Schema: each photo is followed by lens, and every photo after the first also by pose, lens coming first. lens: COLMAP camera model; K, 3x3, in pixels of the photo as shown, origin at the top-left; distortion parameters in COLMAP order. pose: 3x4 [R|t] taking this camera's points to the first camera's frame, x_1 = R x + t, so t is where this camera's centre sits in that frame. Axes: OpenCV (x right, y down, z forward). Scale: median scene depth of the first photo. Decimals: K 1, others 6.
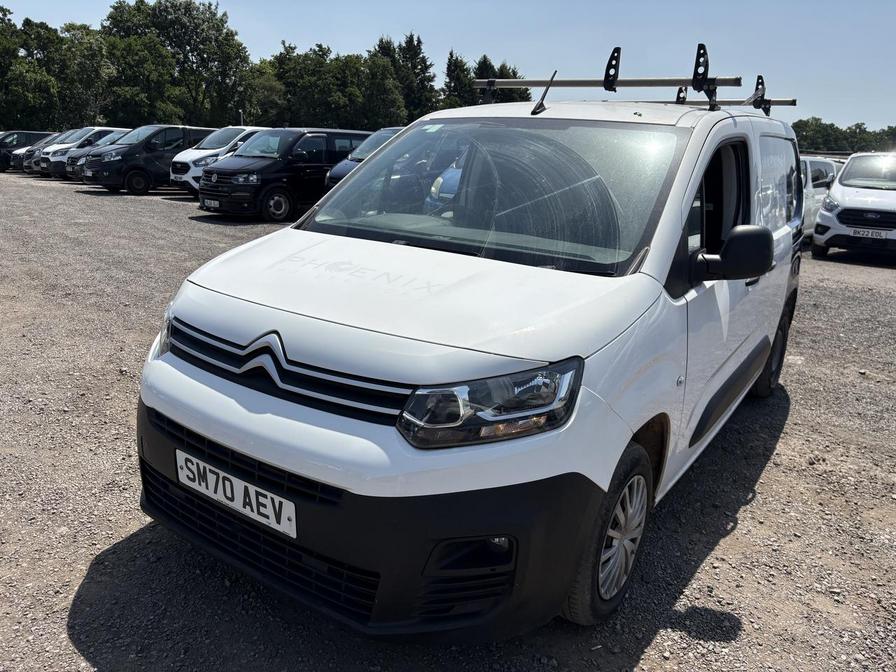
lens RADIAL K [[645.2, 0, 448.0], [0, 645.2, 336.0], [0, 0, 1]] dist [0.047812, -0.055663]
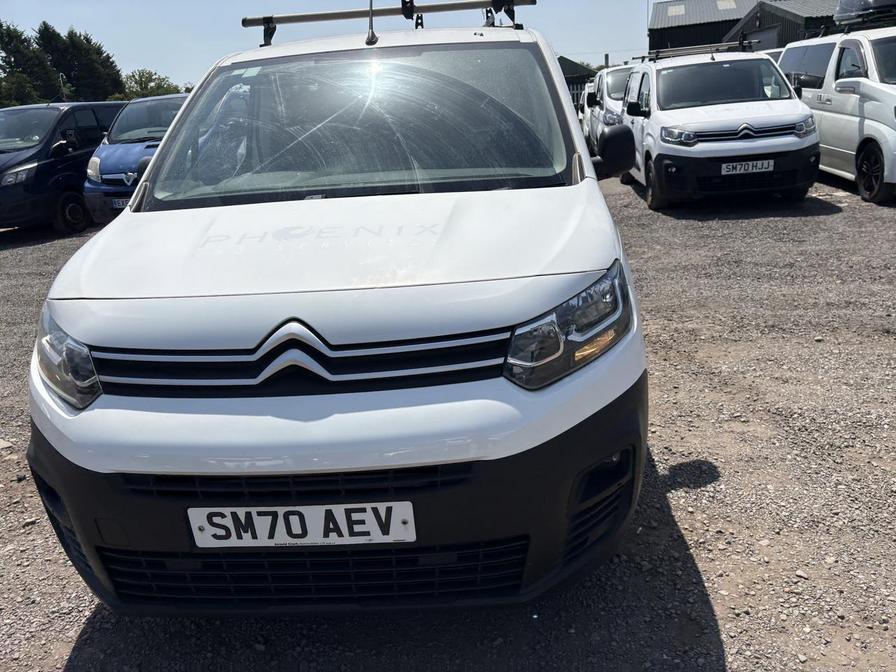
lens RADIAL K [[645.2, 0, 448.0], [0, 645.2, 336.0], [0, 0, 1]] dist [0.047812, -0.055663]
pose [[0.853662, -0.269741, 0.445535, -0.467115], [0.244492, 0.962868, 0.114495, -0.031425], [-0.459876, 0.011190, 0.887913, 0.205898]]
